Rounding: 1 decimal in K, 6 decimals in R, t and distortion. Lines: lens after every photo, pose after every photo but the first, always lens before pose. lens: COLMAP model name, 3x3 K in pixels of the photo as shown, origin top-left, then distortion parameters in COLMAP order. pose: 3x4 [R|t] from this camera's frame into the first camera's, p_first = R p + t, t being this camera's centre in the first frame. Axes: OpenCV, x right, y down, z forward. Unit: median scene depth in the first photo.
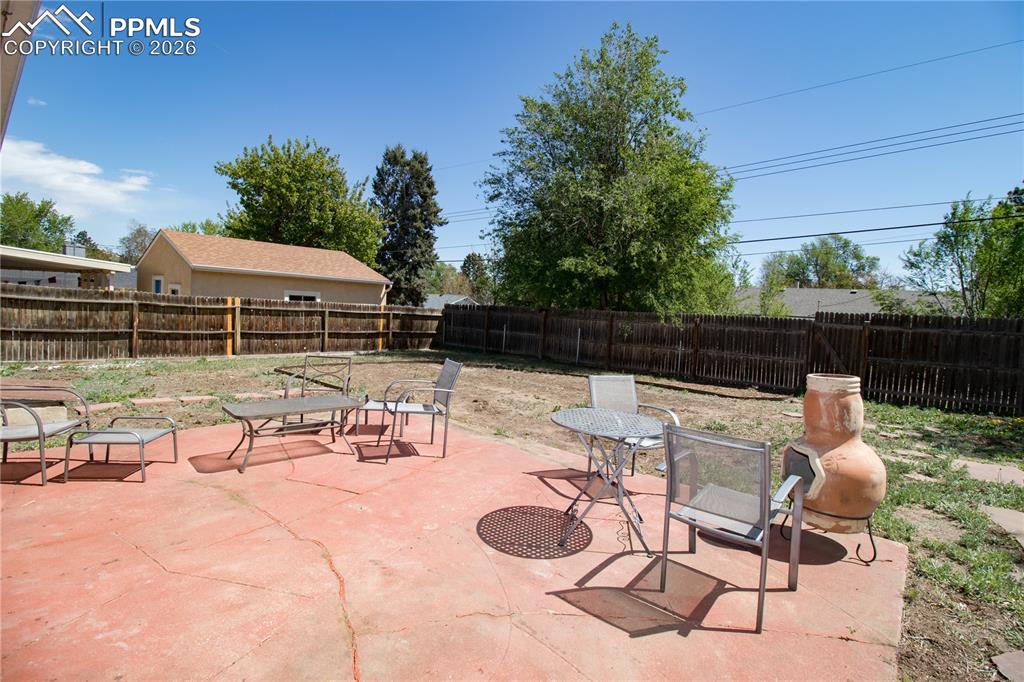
lens RADIAL K [[472.0, 0, 525.4], [0, 472.0, 330.2], [0, 0, 1]] dist [0.007080, -0.018003]
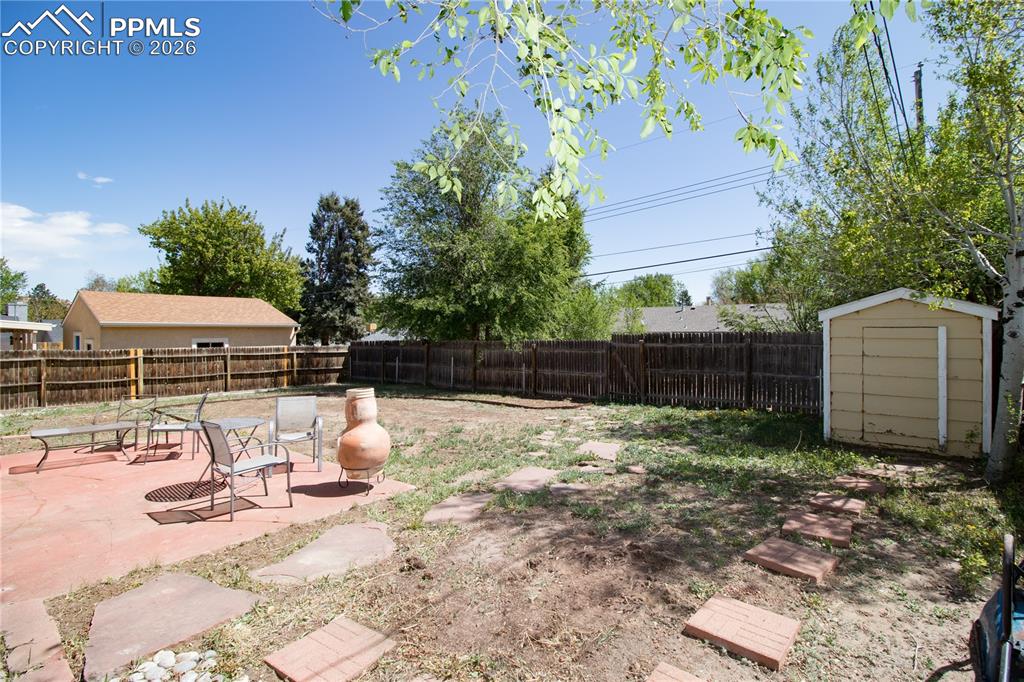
lens RADIAL K [[472.0, 0, 525.4], [0, 472.0, 330.2], [0, 0, 1]] dist [0.007080, -0.018003]
pose [[0.997441, -0.057417, 0.042607, 0.244496], [0.059643, 0.996815, -0.052942, 0.001912], [-0.039432, 0.055348, 0.997688, -0.156807]]
